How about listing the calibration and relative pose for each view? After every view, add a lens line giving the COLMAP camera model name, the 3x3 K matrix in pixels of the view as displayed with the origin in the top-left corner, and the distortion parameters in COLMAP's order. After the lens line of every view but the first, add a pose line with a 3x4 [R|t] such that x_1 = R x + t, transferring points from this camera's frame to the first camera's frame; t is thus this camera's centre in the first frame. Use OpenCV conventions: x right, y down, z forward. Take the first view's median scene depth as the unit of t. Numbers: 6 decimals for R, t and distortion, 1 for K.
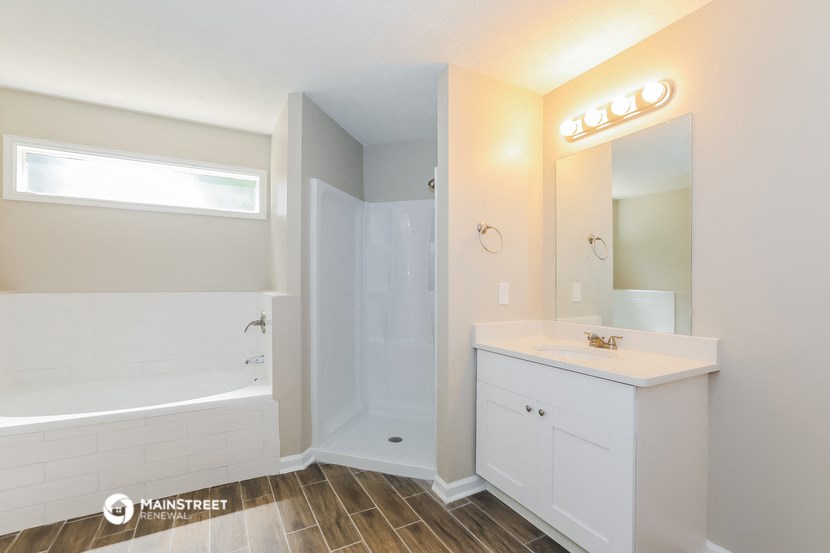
lens RADIAL K [[374.0, 0, 415.6], [0, 374.0, 282.6], [0, 0, 1]] dist [-0.028923, 0.004148]
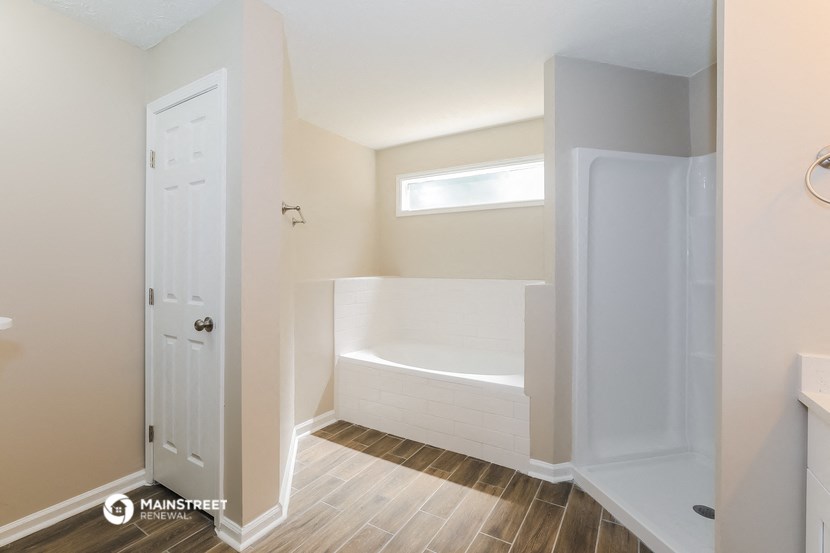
lens RADIAL K [[374.0, 0, 413.1], [0, 374.0, 269.5], [0, 0, 1]] dist [-0.028923, 0.004148]
pose [[0.479490, -0.001720, -0.877545, 0.322496], [-0.001023, 0.999996, -0.002519, 0.000073], [0.877547, 0.002106, 0.479487, 0.300963]]
